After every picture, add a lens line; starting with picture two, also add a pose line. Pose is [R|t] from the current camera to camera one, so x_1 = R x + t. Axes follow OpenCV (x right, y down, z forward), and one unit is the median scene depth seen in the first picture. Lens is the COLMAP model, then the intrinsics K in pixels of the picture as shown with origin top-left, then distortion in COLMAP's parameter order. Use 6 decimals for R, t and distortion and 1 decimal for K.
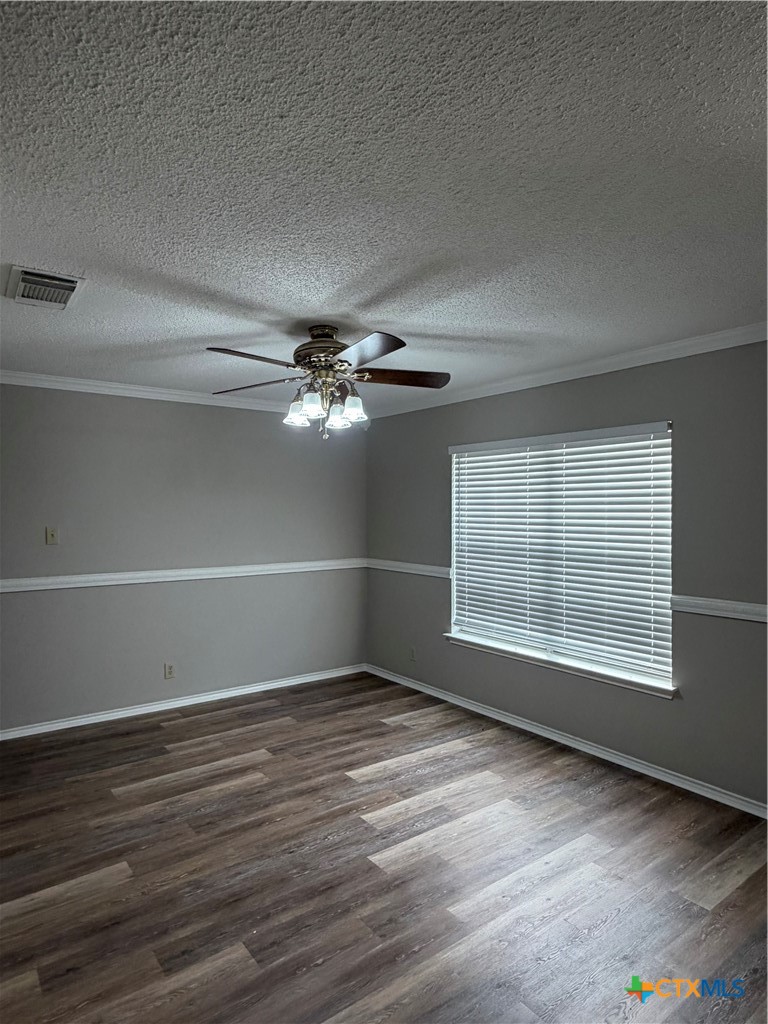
lens RADIAL K [[619.3, 0, 389.9], [0, 619.3, 508.0], [0, 0, 1]] dist [0.001540, -0.001219]
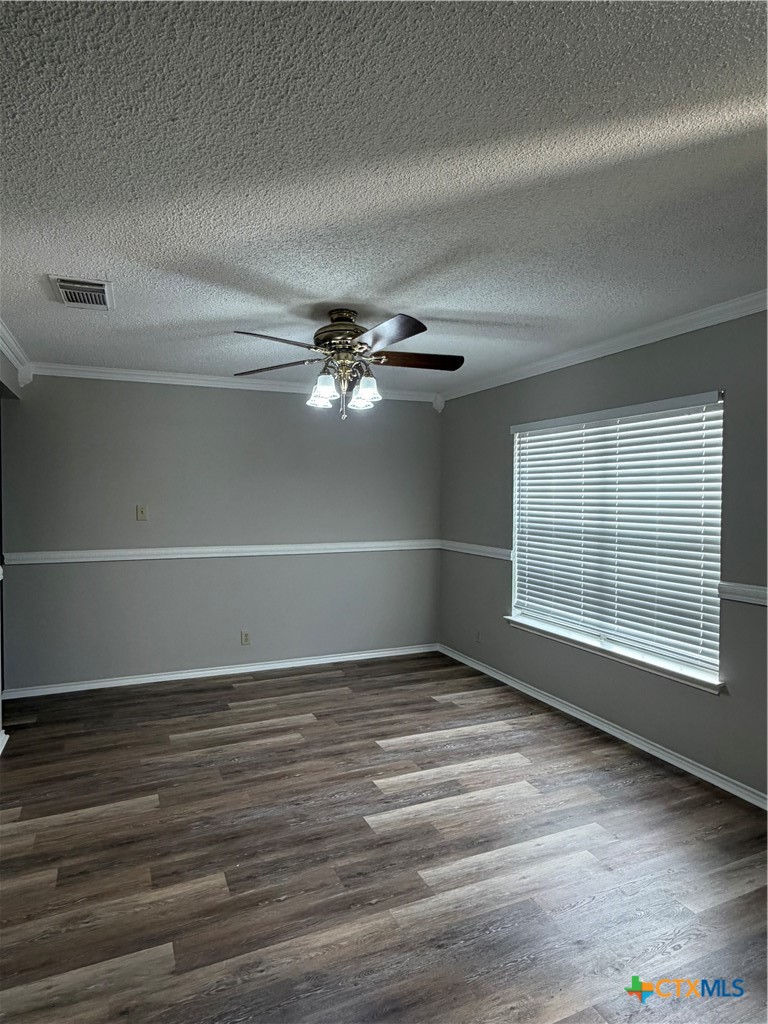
lens RADIAL K [[619.3, 0, 382.5], [0, 619.3, 510.7], [0, 0, 1]] dist [0.001540, -0.001219]
pose [[0.973436, 0.008494, -0.228802, 0.177944], [-0.002427, 0.999638, 0.026783, 0.012700], [0.228947, -0.025517, 0.973104, -0.001157]]
